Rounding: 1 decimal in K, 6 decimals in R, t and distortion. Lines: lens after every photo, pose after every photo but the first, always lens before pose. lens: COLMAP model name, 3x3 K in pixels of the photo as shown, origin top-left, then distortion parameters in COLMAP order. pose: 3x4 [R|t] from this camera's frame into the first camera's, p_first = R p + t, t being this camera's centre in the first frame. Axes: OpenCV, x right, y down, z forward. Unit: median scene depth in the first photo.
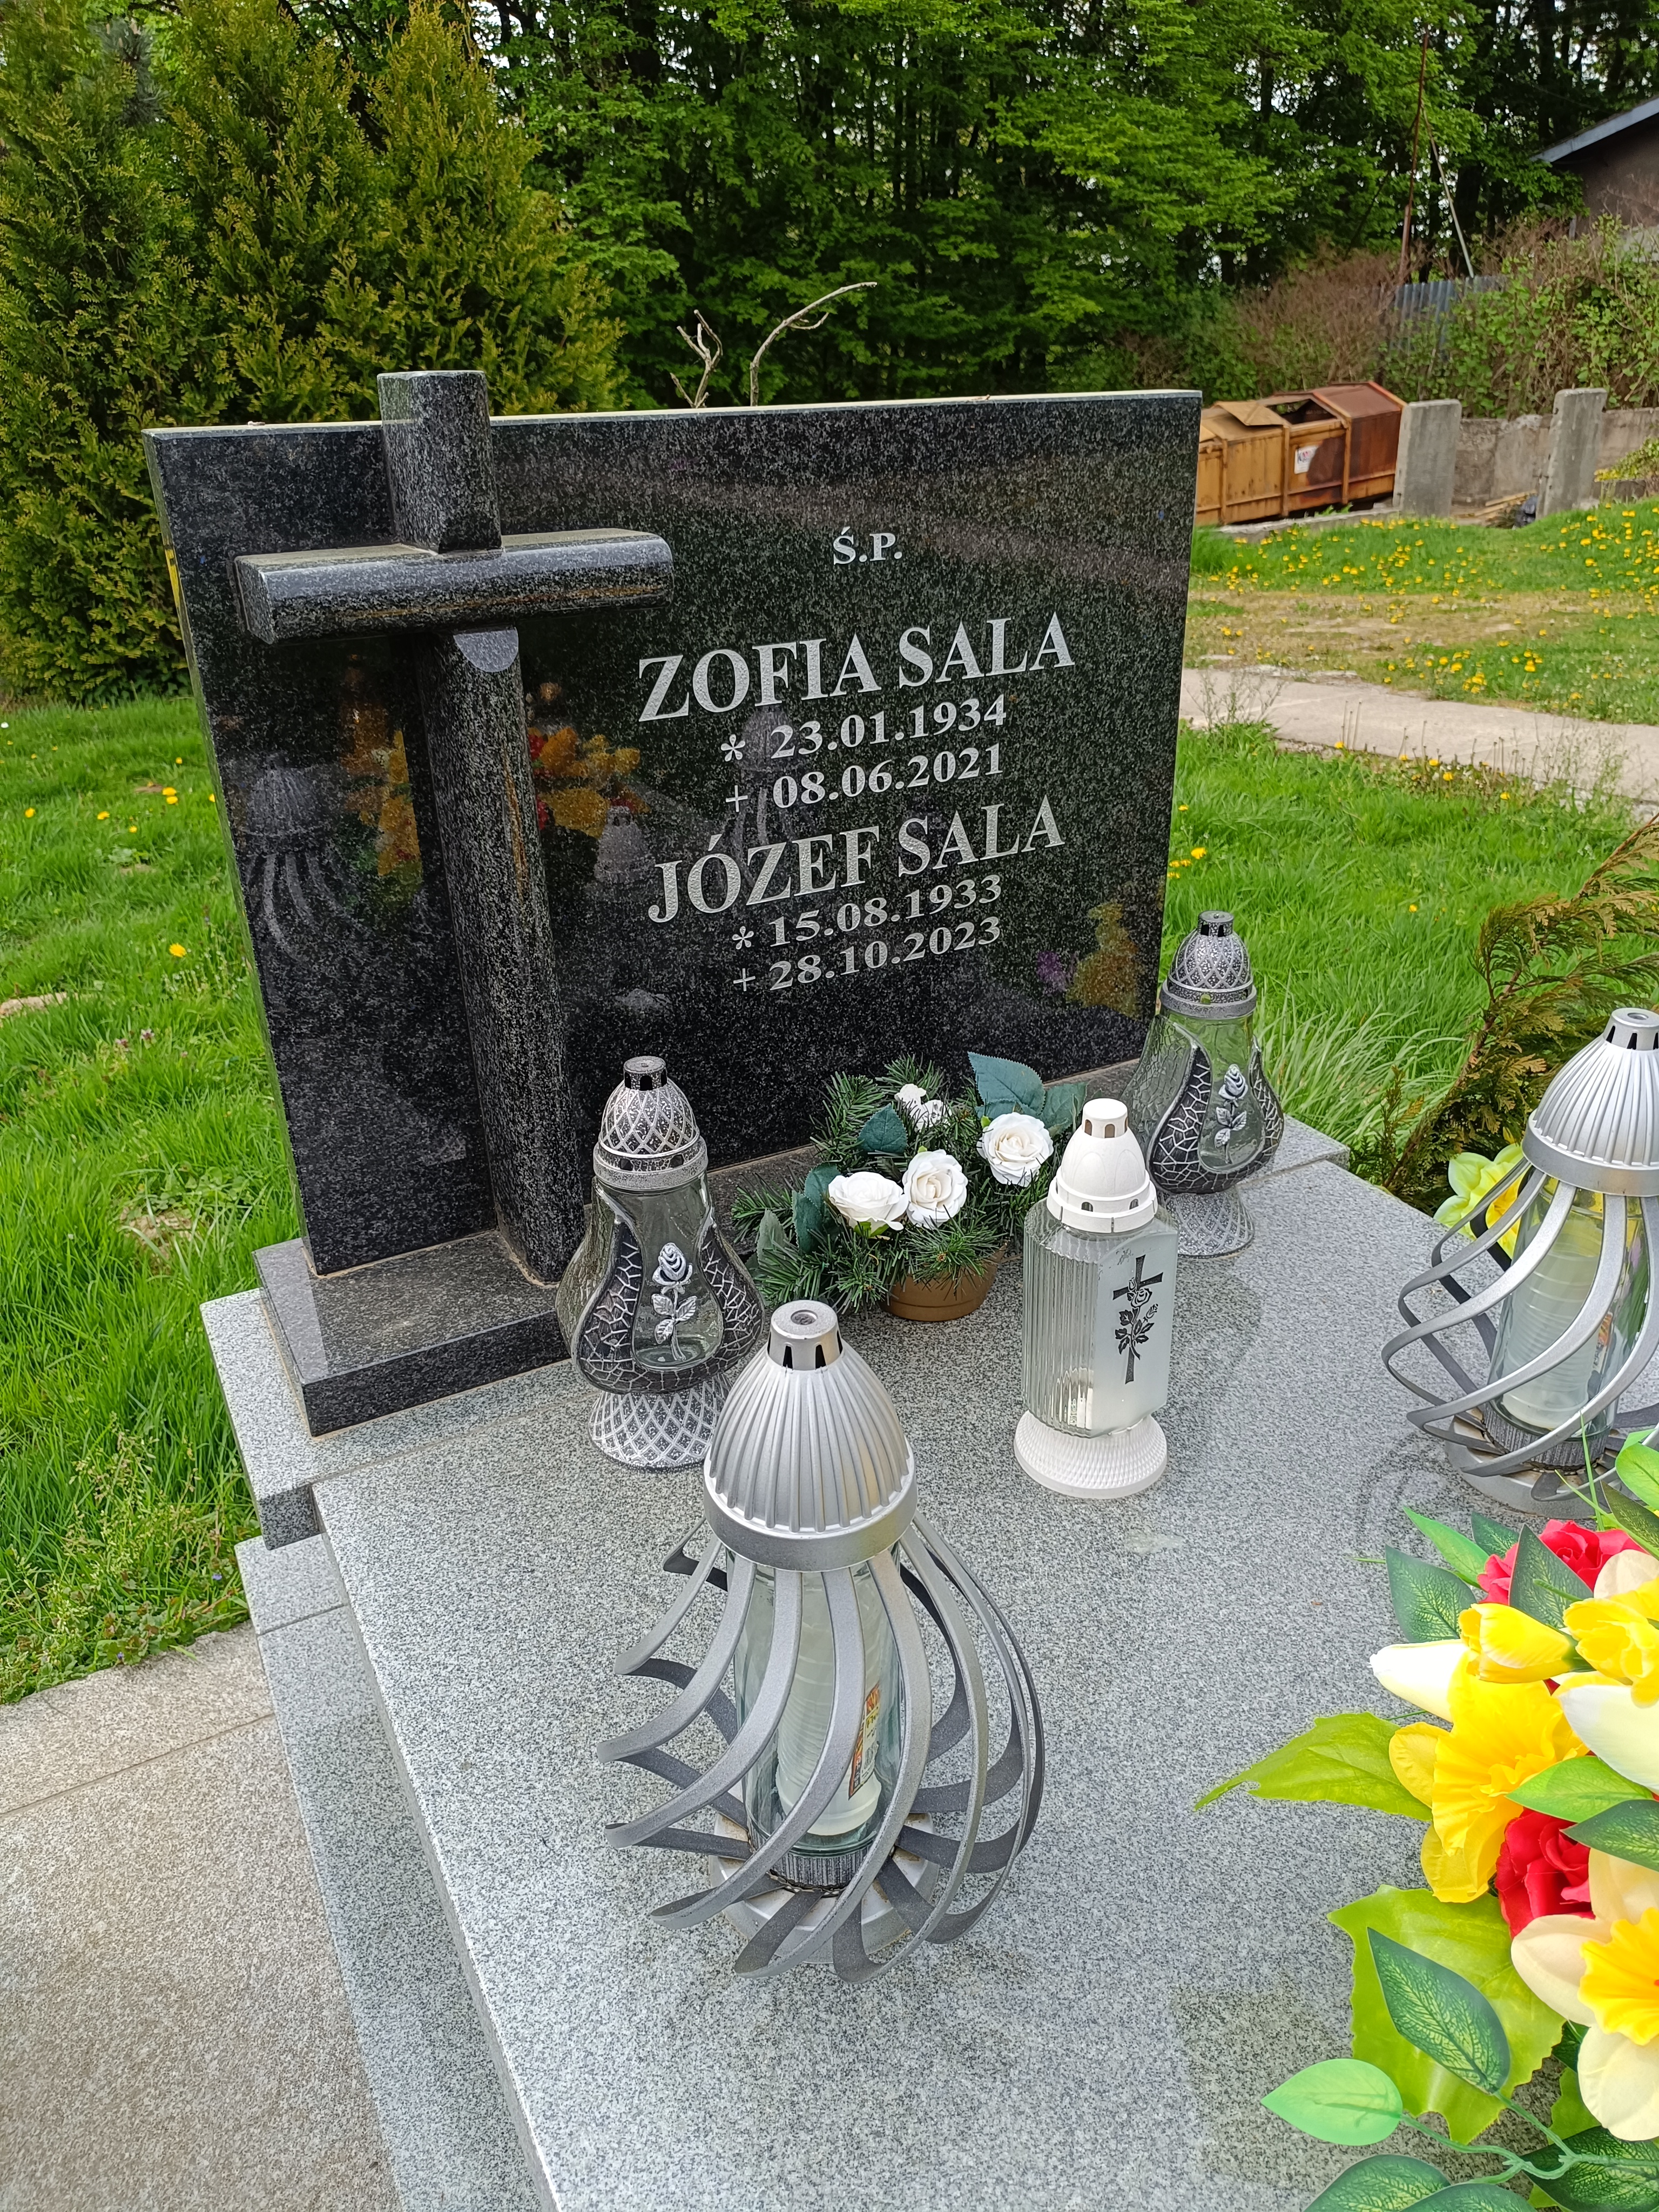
lens RADIAL K [[1585.0, 0, 829.5], [0, 1585.0, 1106.0], [0, 0, 1]] dist [0.013687, 0.005892]
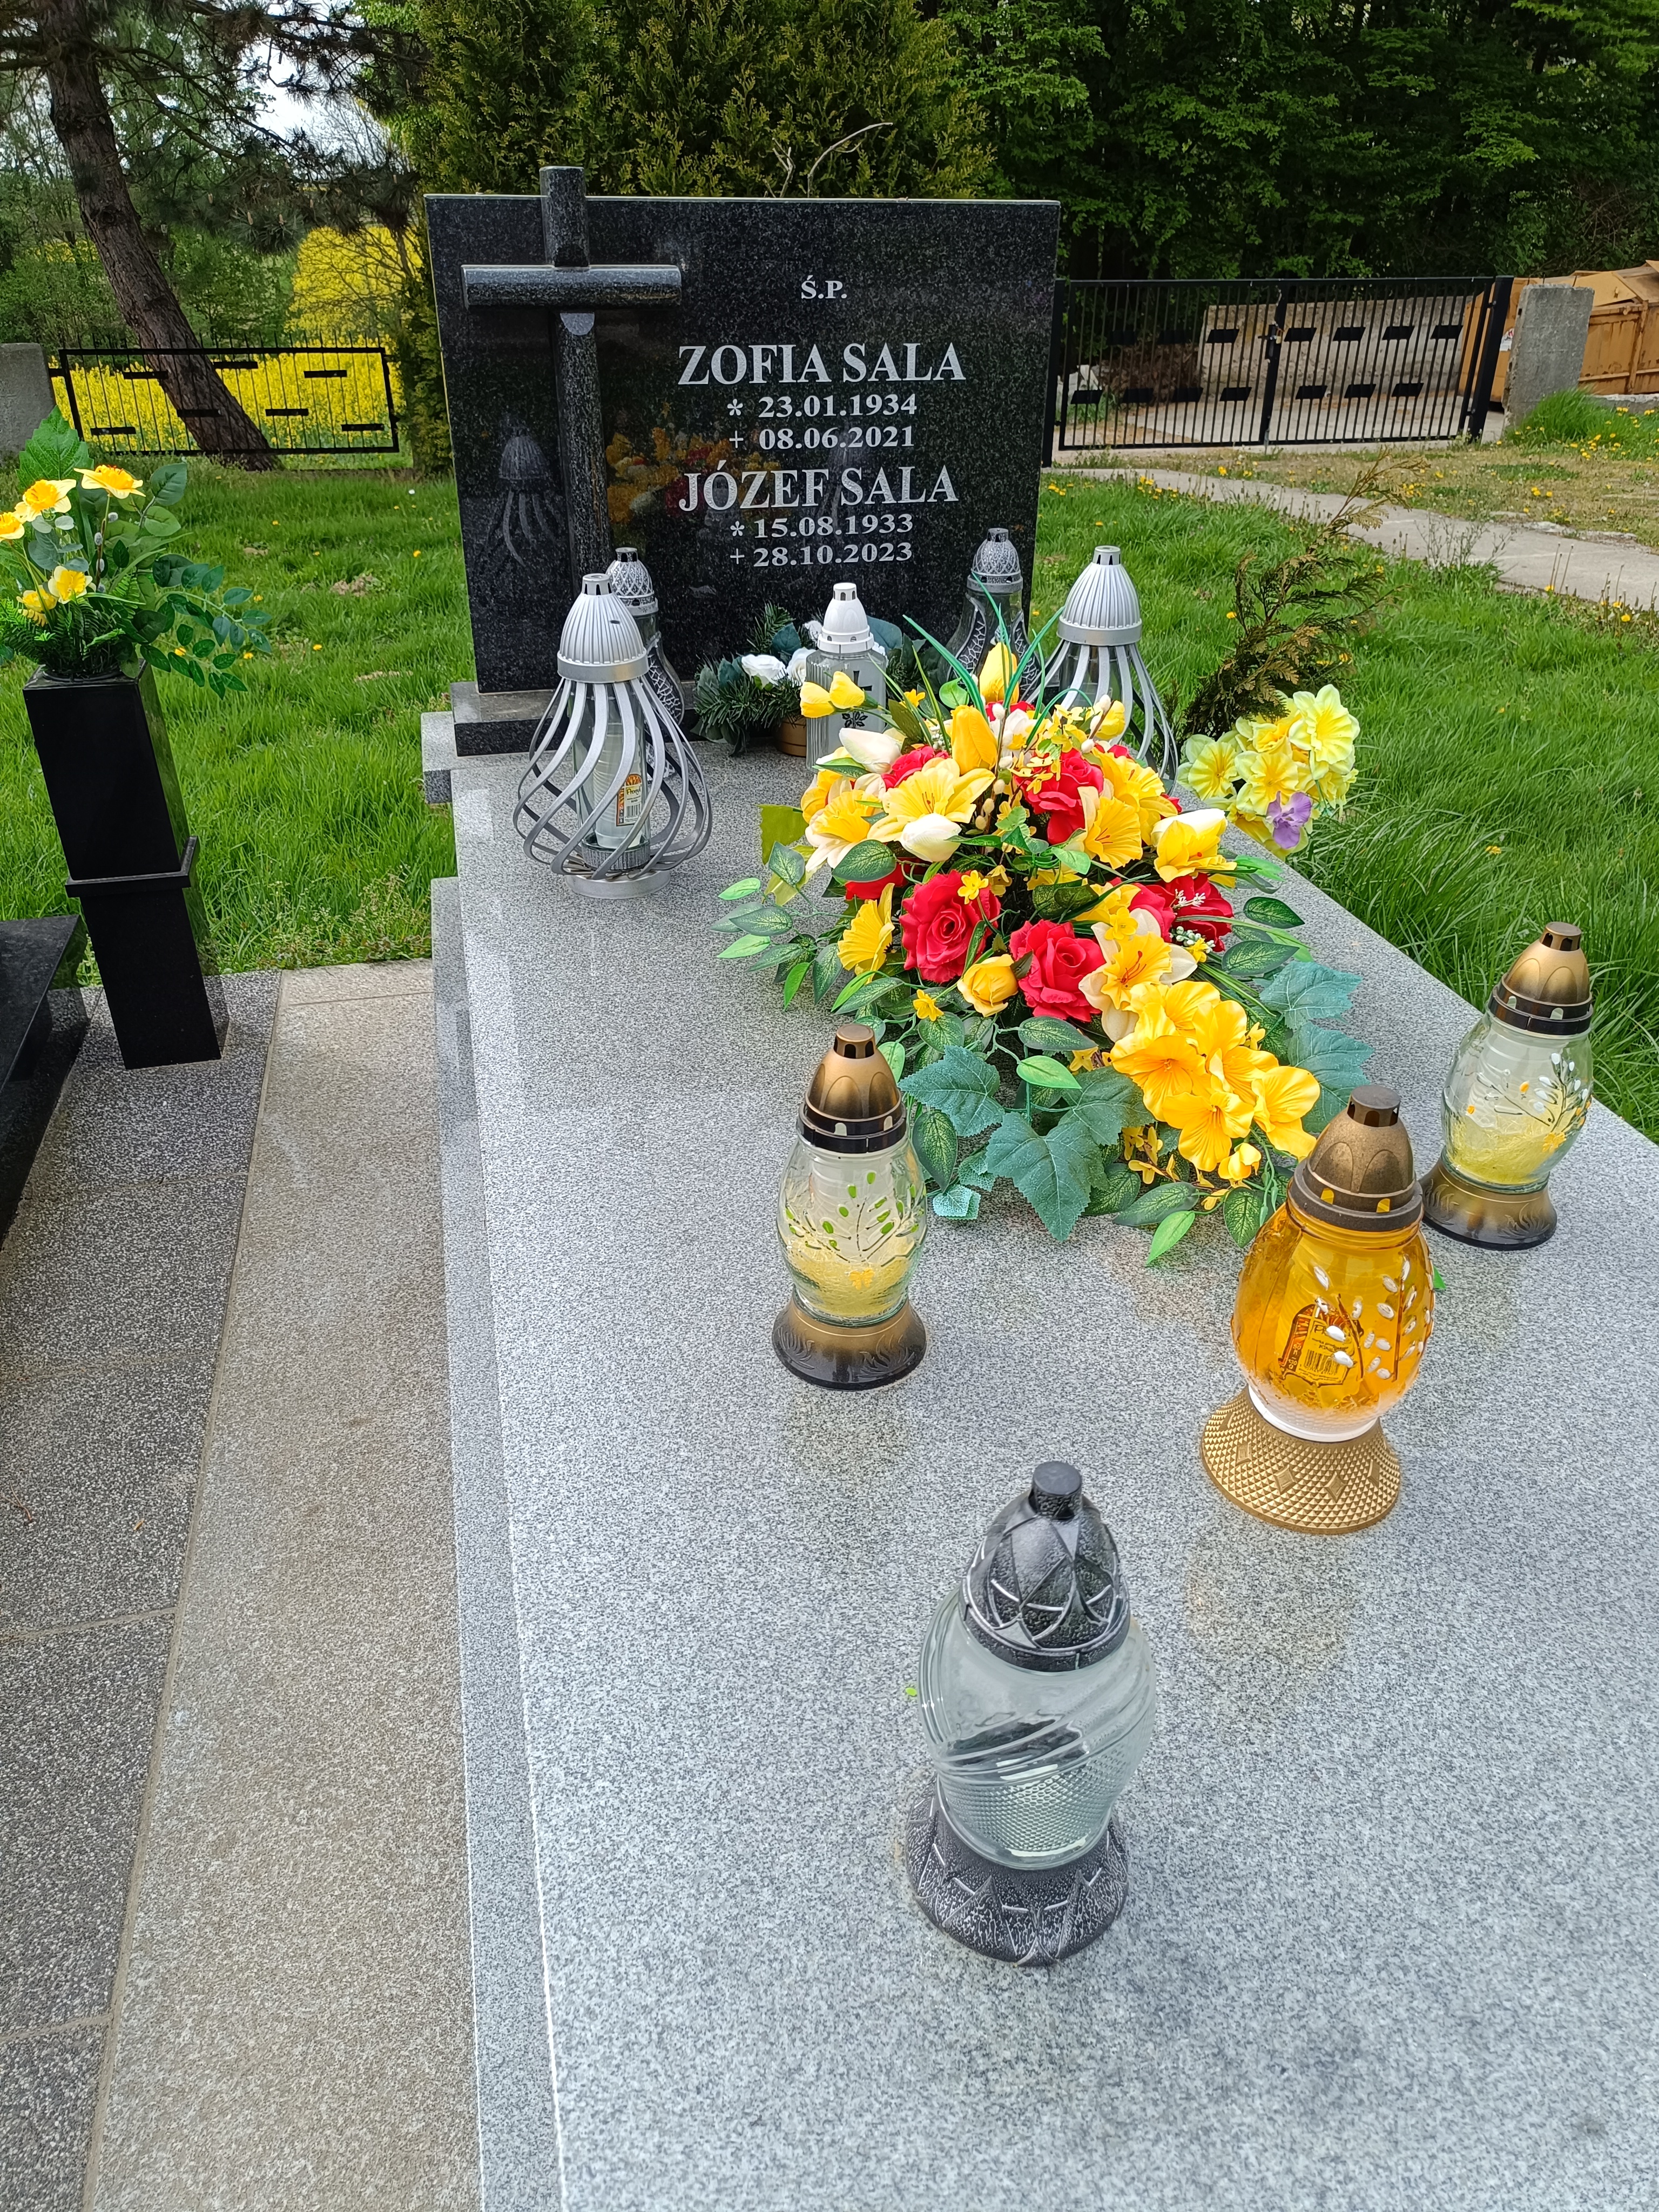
lens RADIAL K [[1549.2, 0, 829.5], [0, 1549.2, 1106.0], [0, 0, 1]] dist [0.002565, -0.000181]
pose [[0.971163, 0.149982, -0.185334, 0.423427], [-0.131639, 0.985433, 0.107667, 0.298866], [0.198782, -0.080165, 0.976760, -0.627148]]
